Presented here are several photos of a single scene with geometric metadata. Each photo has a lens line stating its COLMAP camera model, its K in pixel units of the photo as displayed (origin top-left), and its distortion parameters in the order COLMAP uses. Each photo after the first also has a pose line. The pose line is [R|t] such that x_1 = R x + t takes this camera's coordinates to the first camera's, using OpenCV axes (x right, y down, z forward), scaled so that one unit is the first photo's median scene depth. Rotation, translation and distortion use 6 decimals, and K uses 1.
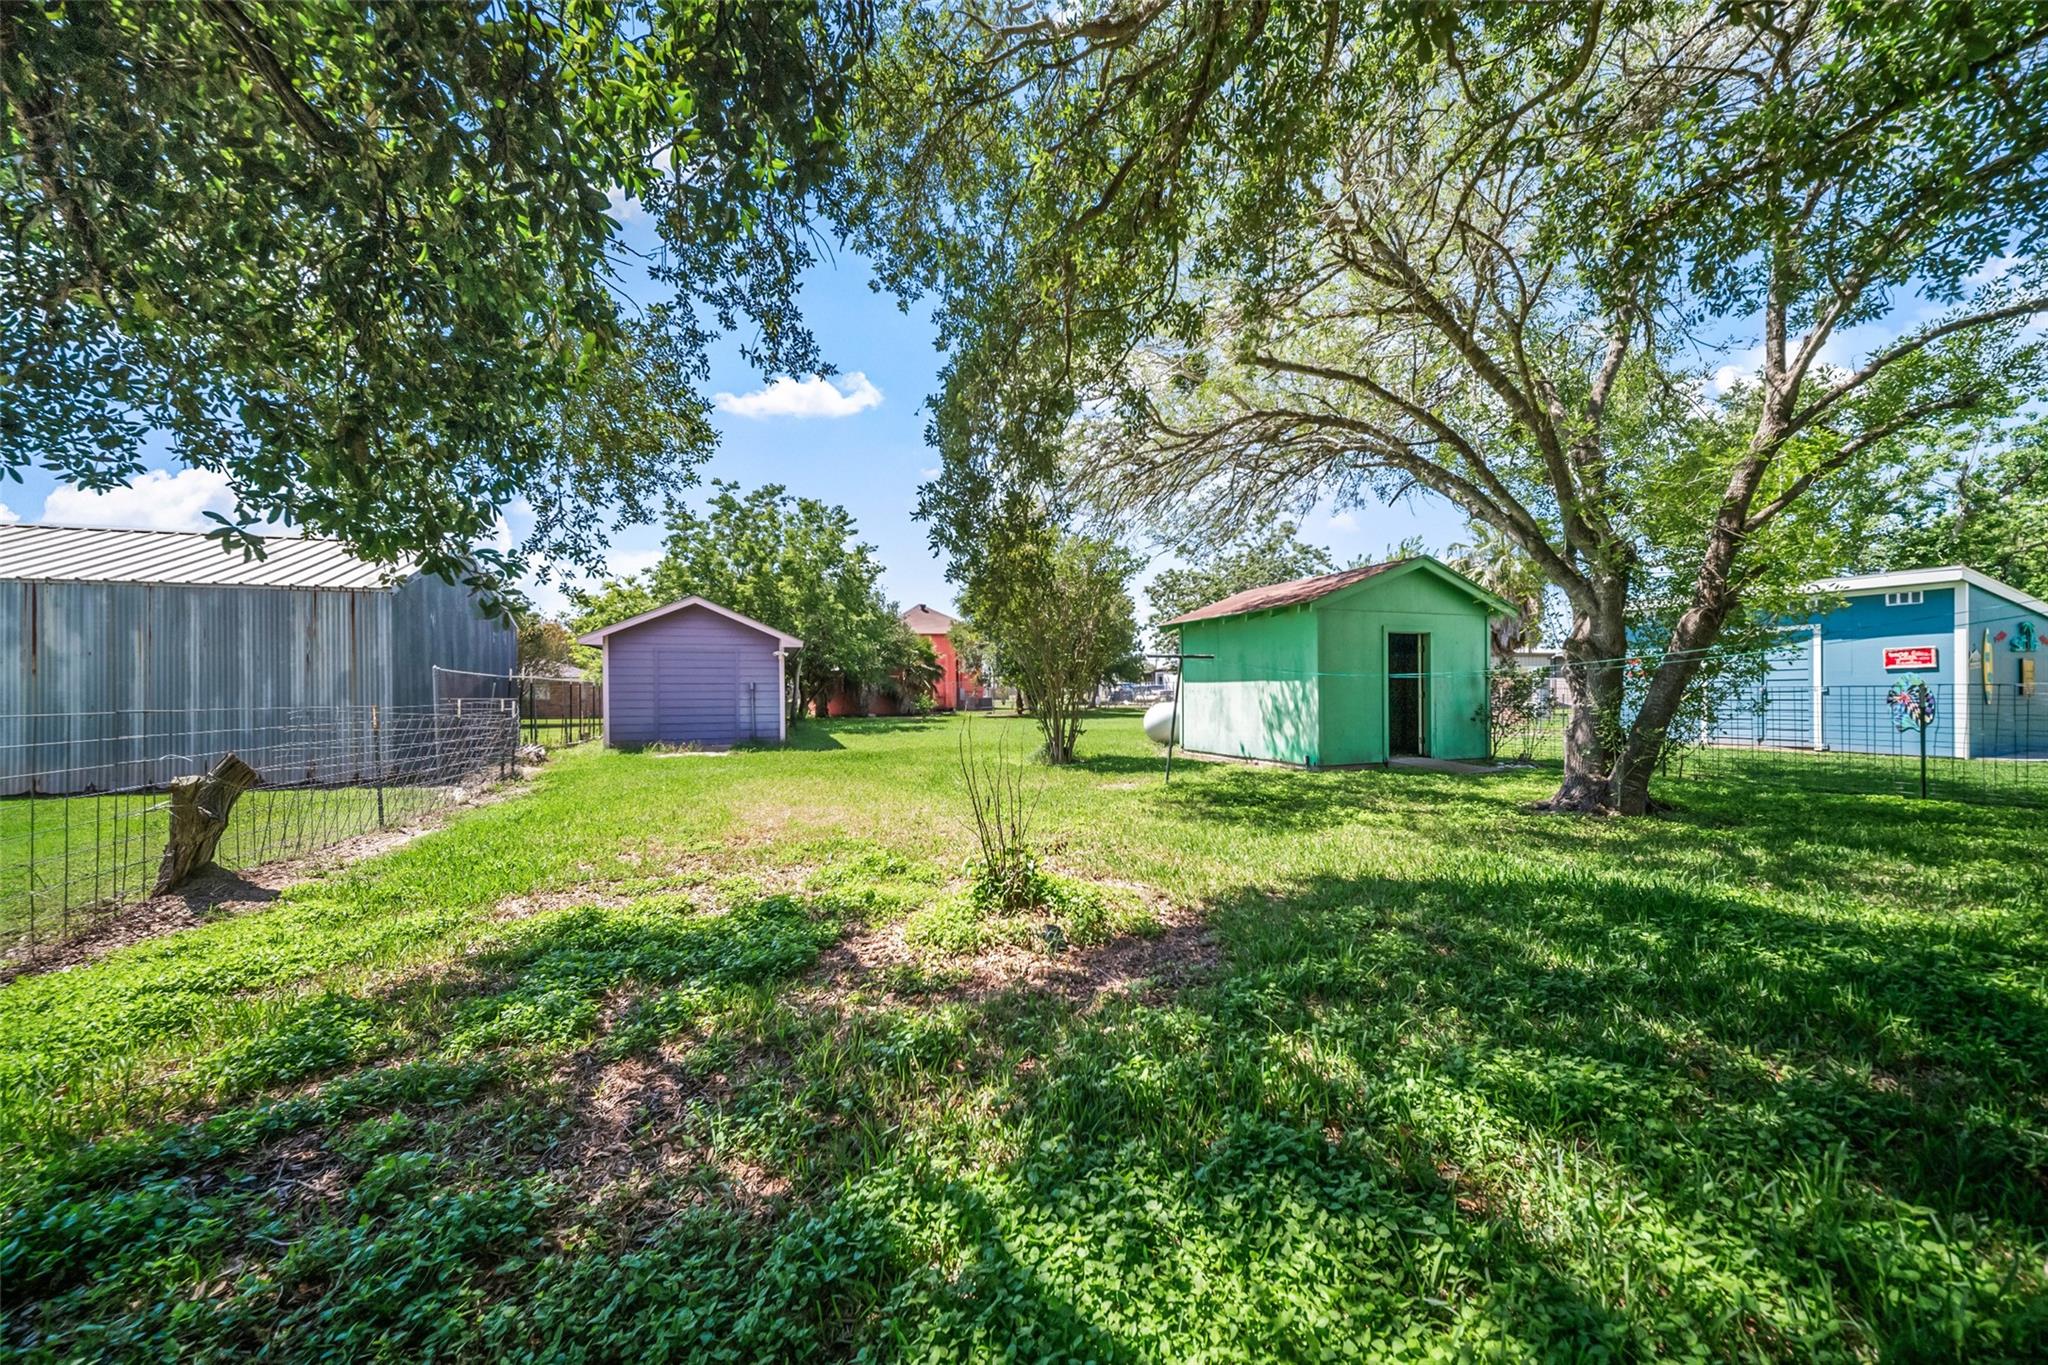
lens RADIAL K [[742.7, 0, 1024.0], [0, 742.7, 682.5], [0, 0, 1]] dist [-0.001960, -0.000006]
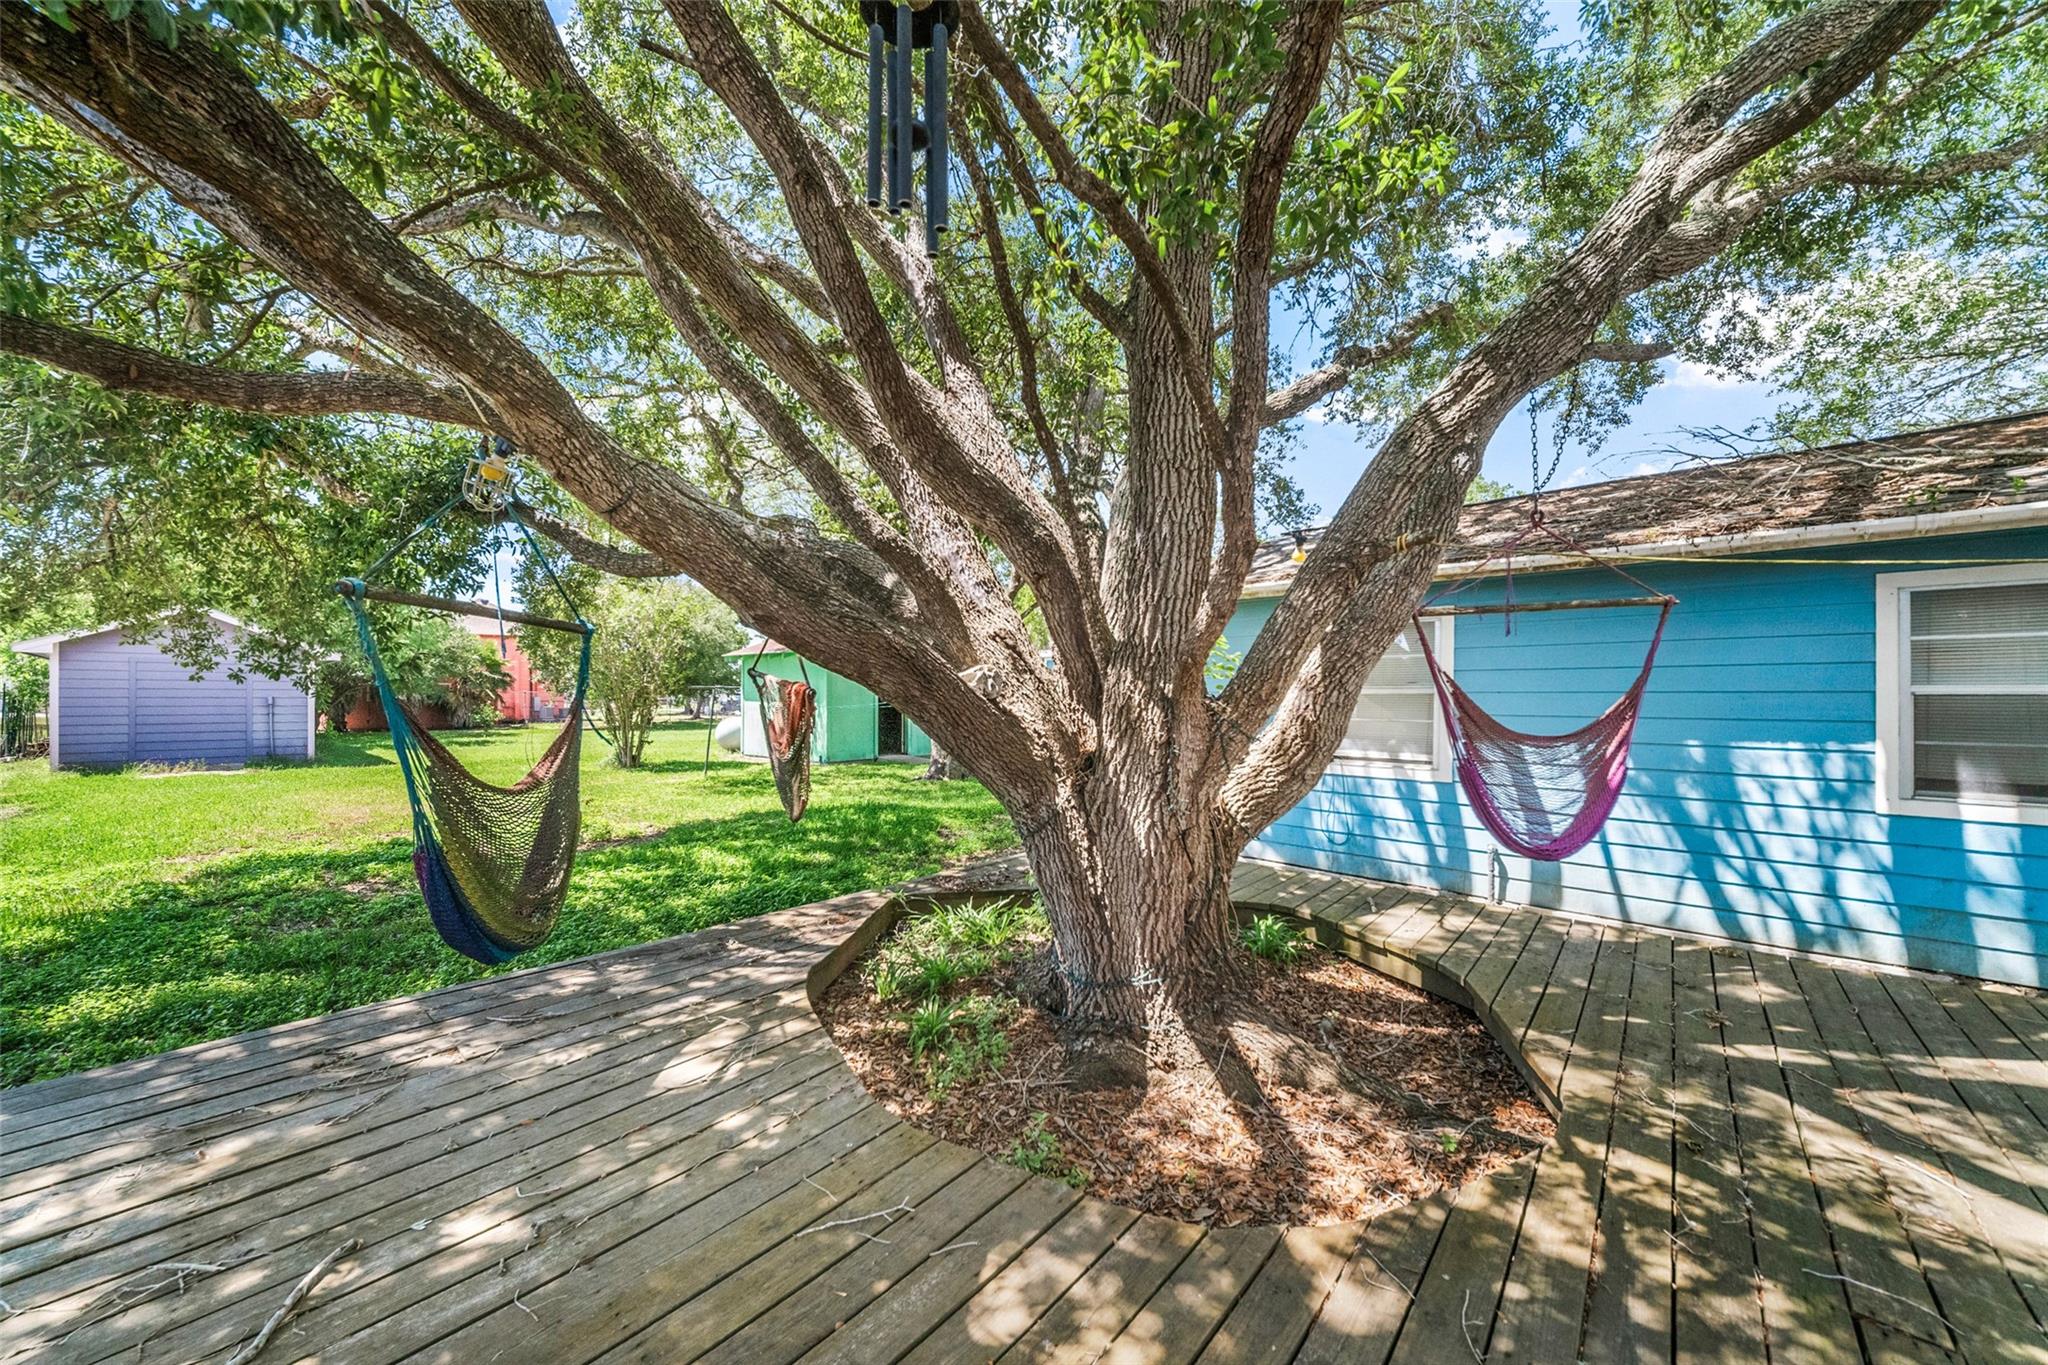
lens RADIAL K [[742.7, 0, 1024.0], [0, 742.7, 682.5], [0, 0, 1]] dist [-0.001960, -0.000006]
pose [[0.879069, 0.017826, 0.476362, 0.032696], [-0.012209, 0.999815, -0.014884, -0.018864], [-0.476539, 0.007269, 0.879124, -0.331472]]
